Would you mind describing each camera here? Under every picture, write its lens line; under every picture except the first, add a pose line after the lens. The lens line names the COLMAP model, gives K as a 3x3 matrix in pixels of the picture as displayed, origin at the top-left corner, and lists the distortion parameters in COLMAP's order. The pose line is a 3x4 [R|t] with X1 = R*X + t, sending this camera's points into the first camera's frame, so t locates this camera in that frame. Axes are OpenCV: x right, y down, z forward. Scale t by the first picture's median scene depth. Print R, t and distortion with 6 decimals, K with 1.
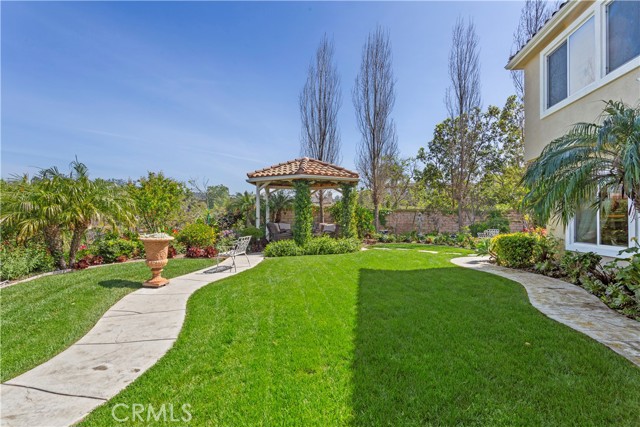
lens RADIAL K [[308.4, 0, 317.6], [0, 308.4, 217.2], [0, 0, 1]] dist [-0.004019, 0.003049]
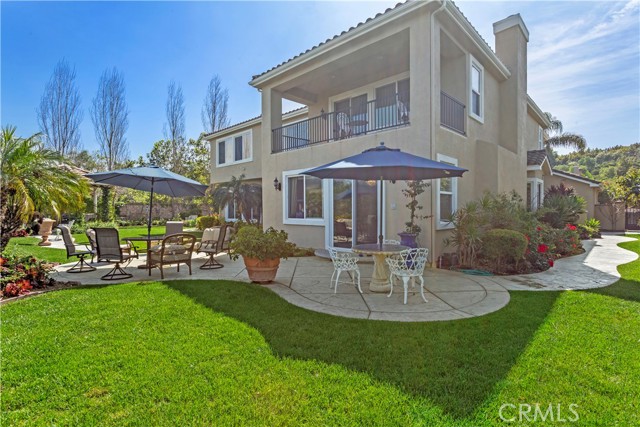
lens RADIAL K [[308.4, 0, 328.8], [0, 308.4, 209.1], [0, 0, 1]] dist [-0.004019, 0.003049]
pose [[0.567830, -0.003472, 0.823139, -0.414556], [-0.001249, 0.999986, 0.005079, -0.004911], [-0.823145, -0.003912, 0.567818, -0.594999]]
